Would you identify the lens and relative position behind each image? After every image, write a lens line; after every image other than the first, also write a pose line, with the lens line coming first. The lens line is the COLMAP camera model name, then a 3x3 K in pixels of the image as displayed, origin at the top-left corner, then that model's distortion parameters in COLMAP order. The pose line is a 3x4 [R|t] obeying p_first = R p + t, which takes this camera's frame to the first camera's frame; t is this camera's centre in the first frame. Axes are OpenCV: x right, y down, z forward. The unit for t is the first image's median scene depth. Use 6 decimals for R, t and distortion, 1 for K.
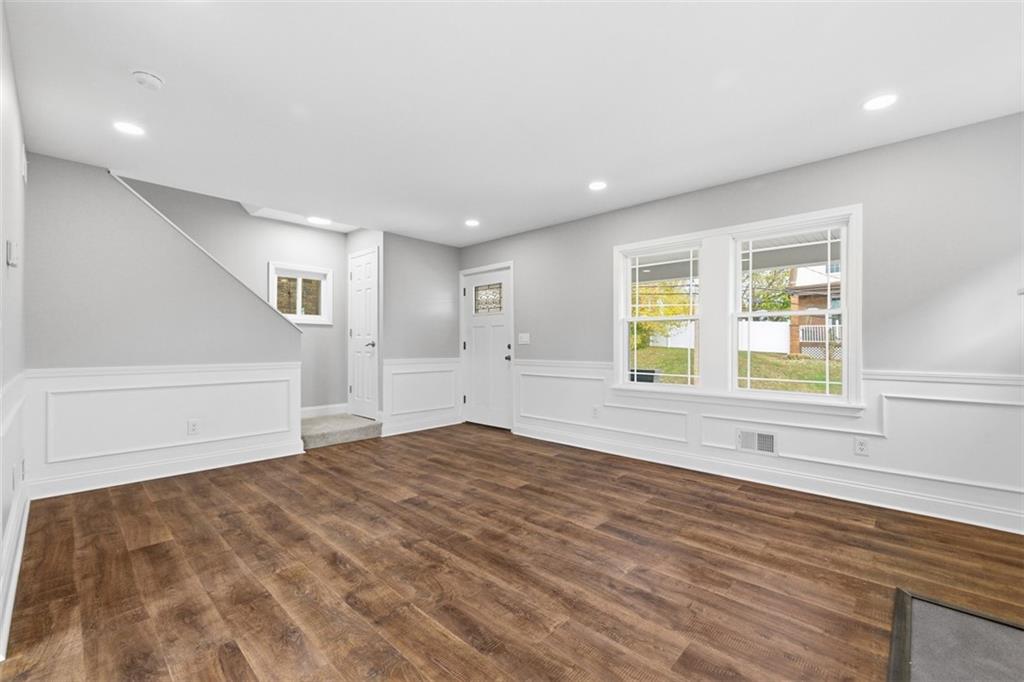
lens RADIAL K [[425.6, 0, 516.1], [0, 425.6, 343.4], [0, 0, 1]] dist [0.000352, 0.000235]
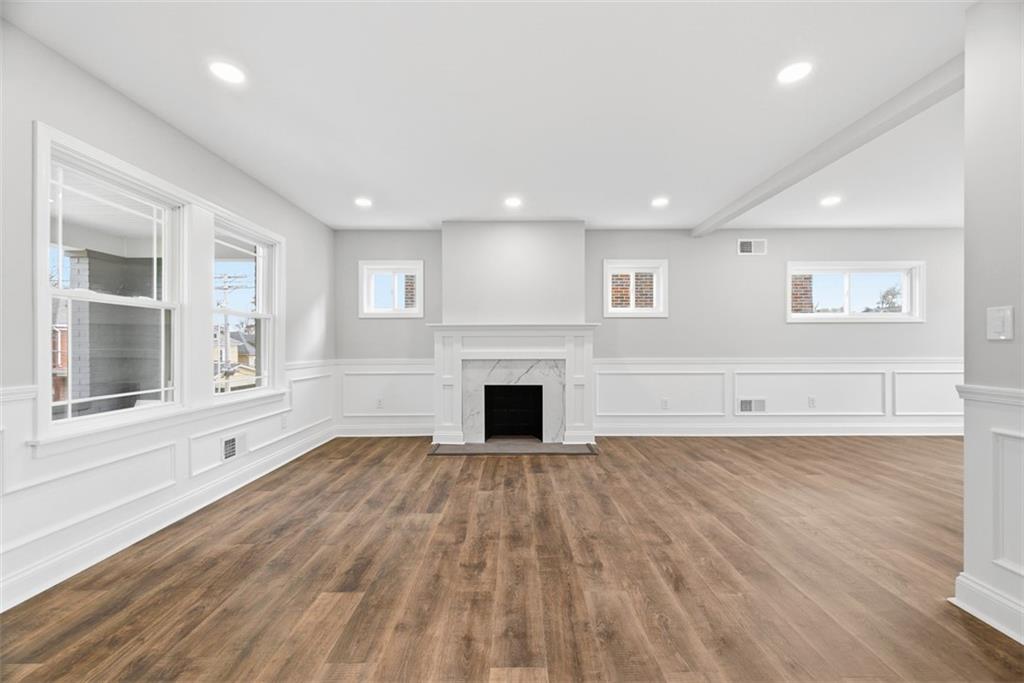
lens RADIAL K [[399.1, 0, 508.4], [0, 399.1, 342.9], [0, 0, 1]] dist [-0.000367, -0.000094]
pose [[-0.673239, 0.005203, 0.739407, -0.667028], [-0.000530, 0.999972, -0.007519, 0.006455], [-0.739425, -0.005454, -0.673217, 1.506927]]
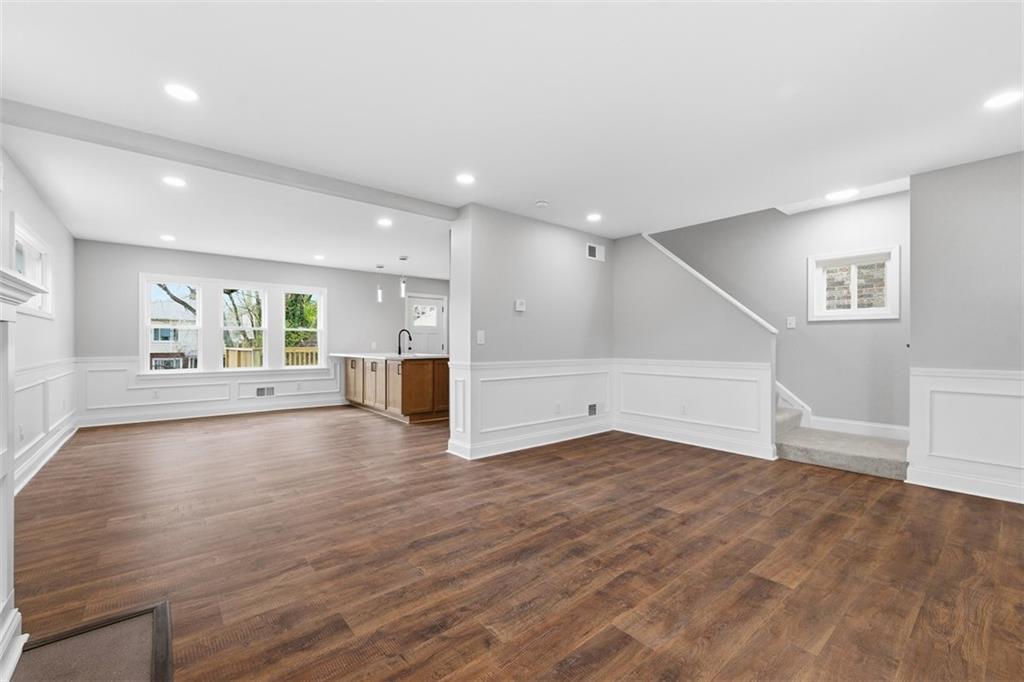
lens RADIAL K [[425.6, 0, 516.1], [0, 425.6, 343.4], [0, 0, 1]] dist [0.000352, 0.000235]
pose [[-0.113620, -0.001425, -0.993523, 0.825858], [0.003552, 0.999992, -0.001841, -0.001717], [0.993518, -0.003738, -0.113614, 0.894321]]
